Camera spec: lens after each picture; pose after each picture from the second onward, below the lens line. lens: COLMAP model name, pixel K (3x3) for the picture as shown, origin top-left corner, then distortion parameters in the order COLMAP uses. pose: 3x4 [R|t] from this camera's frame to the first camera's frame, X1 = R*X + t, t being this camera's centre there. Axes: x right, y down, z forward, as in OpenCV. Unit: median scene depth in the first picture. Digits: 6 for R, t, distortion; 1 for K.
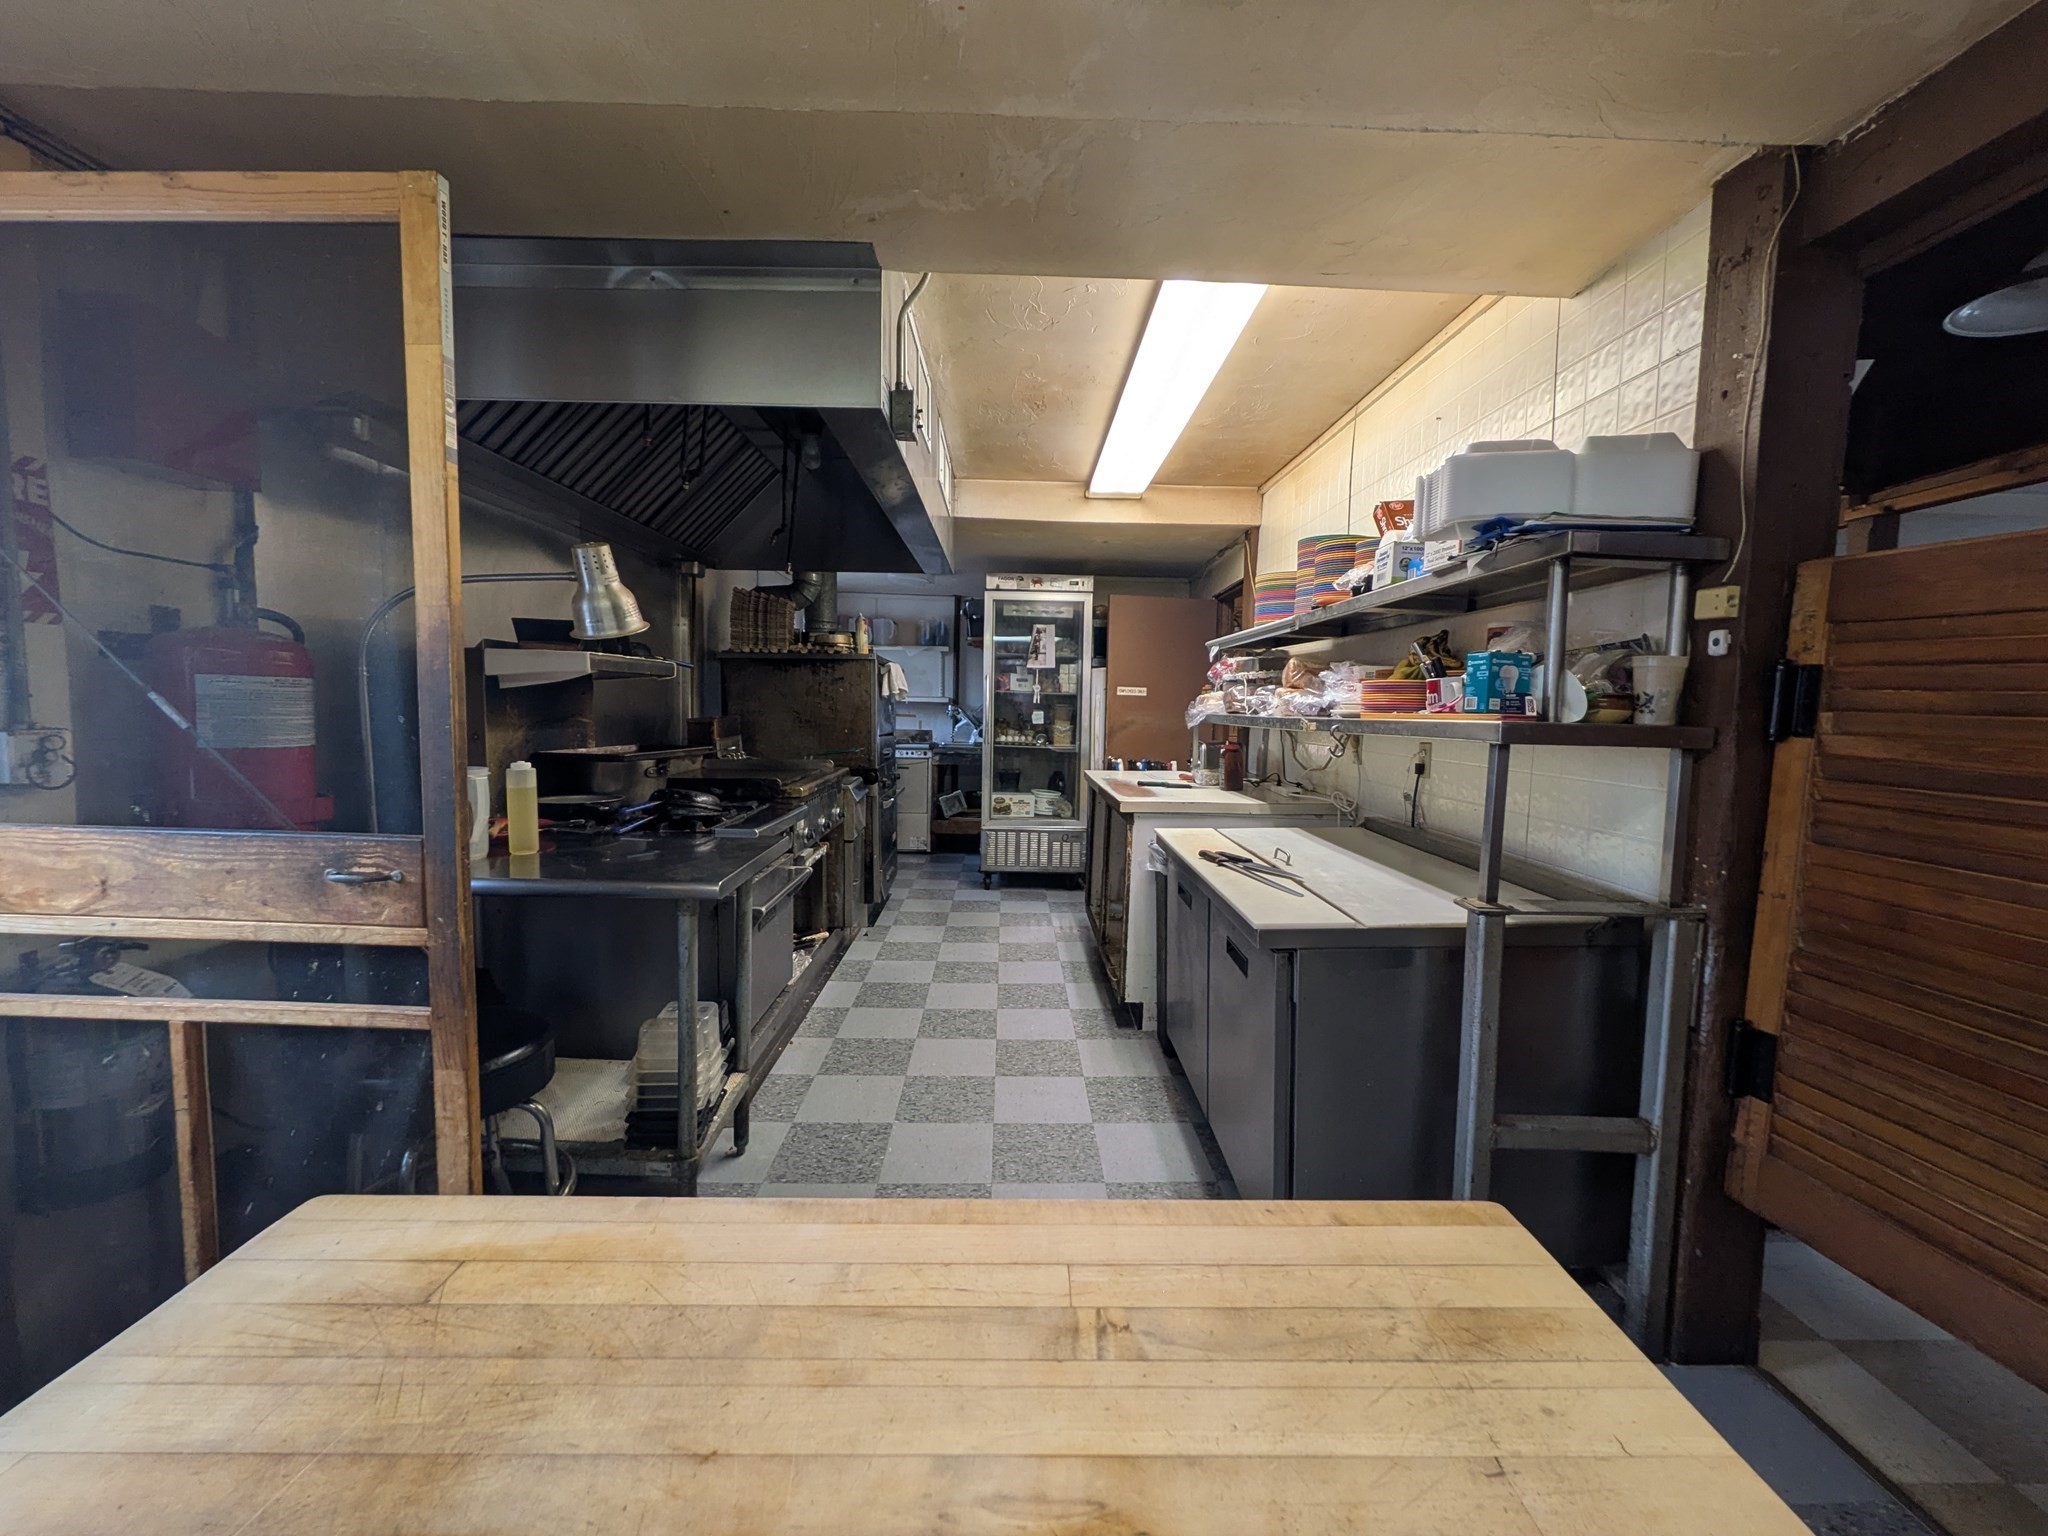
lens RADIAL K [[819.7, 0, 1032.6], [0, 819.7, 764.2], [0, 0, 1]] dist [-0.000170, -0.000278]
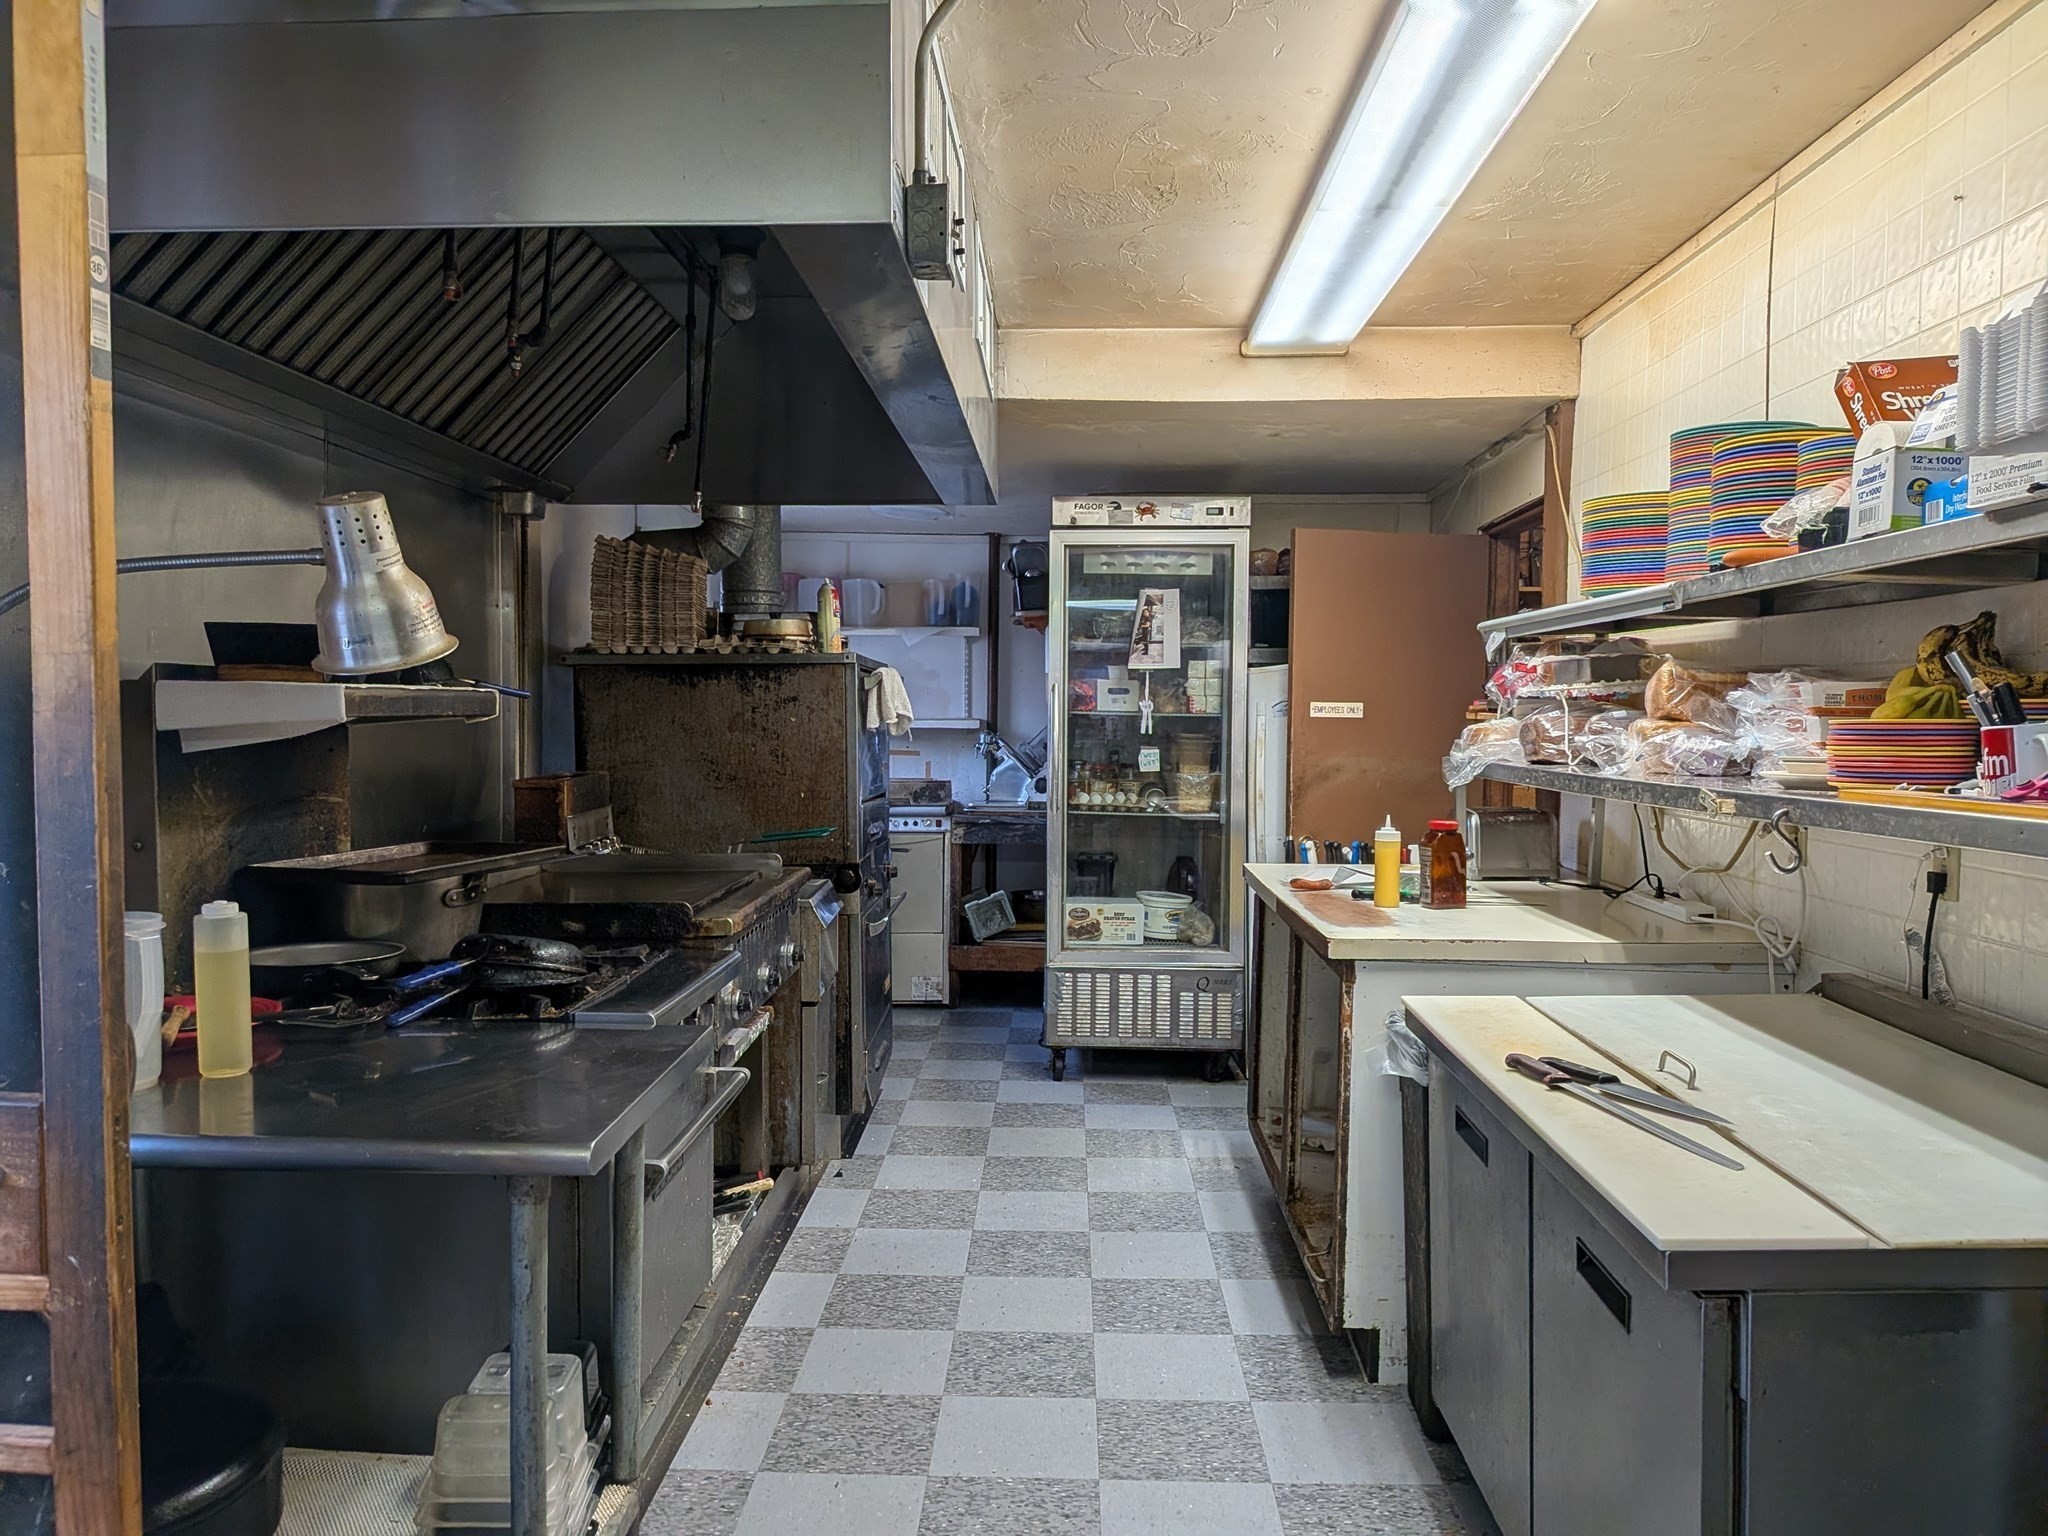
lens RADIAL K [[1489.9, 0, 1030.2], [0, 1489.9, 778.4], [0, 0, 1]] dist [0.031697, -0.042982]
pose [[0.998256, -0.010114, -0.058166, -0.037904], [0.008509, 0.999578, -0.027777, -0.045169], [0.058423, 0.027234, 0.997920, 0.052455]]
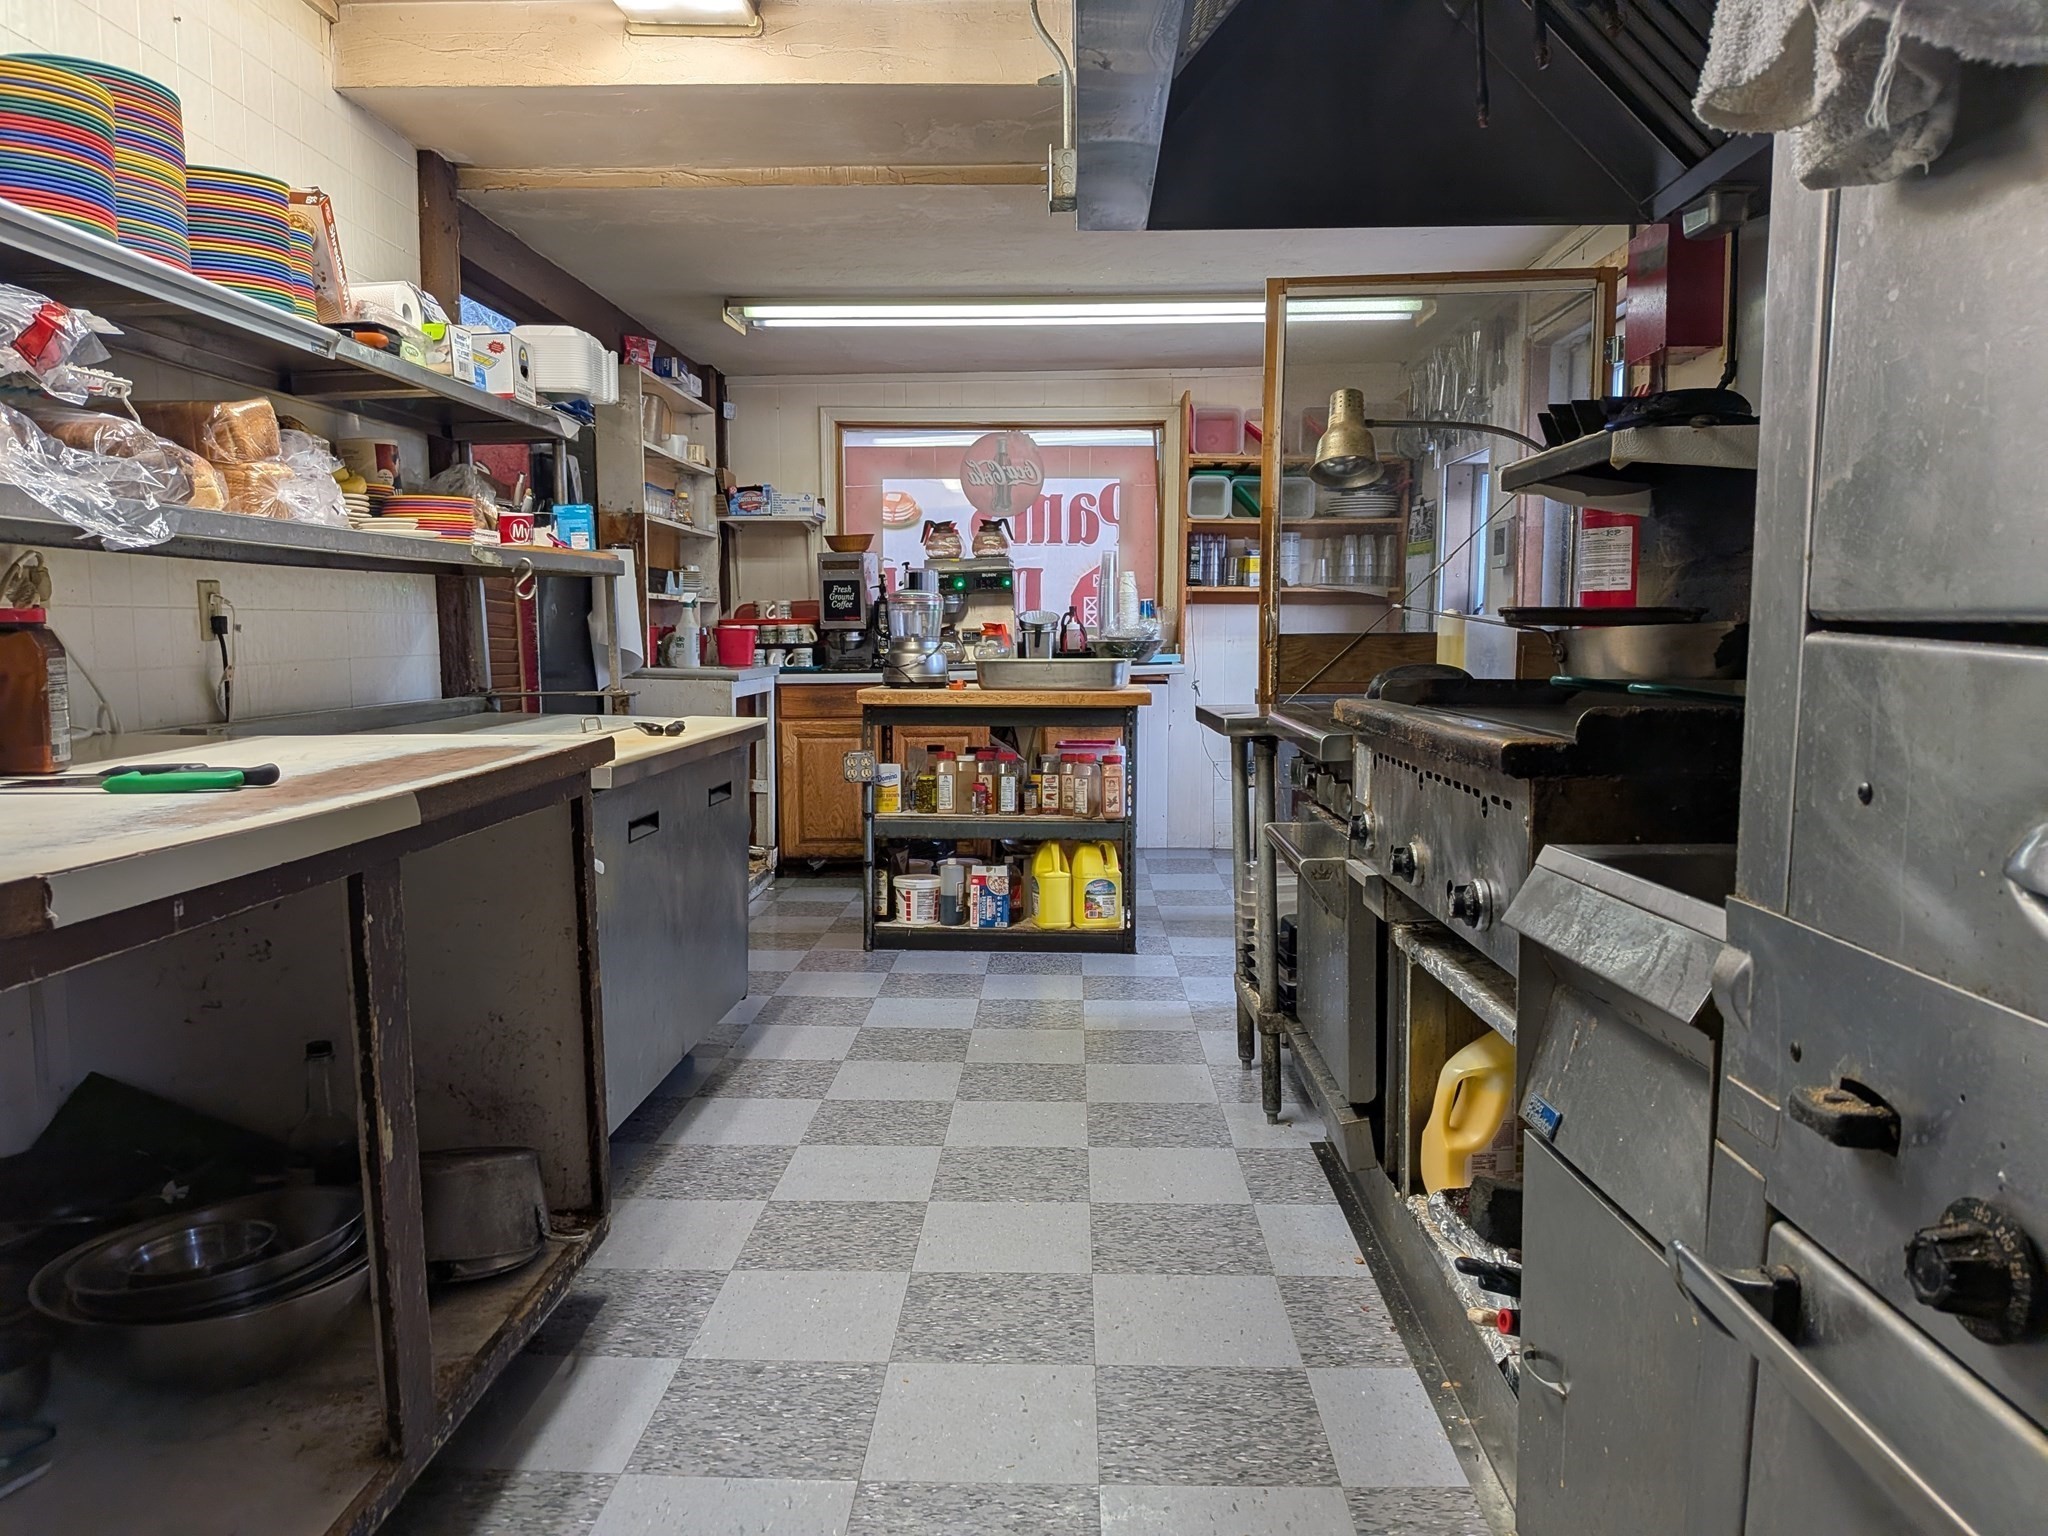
lens RADIAL K [[1489.9, 0, 1014.7], [0, 1489.9, 759.5], [0, 0, 1]] dist [0.031697, -0.042982]
pose [[-0.997412, -0.021590, 0.068573, -0.209945], [-0.010037, 0.986318, 0.164550, -0.098459], [-0.071188, 0.163436, -0.983982, 2.448987]]
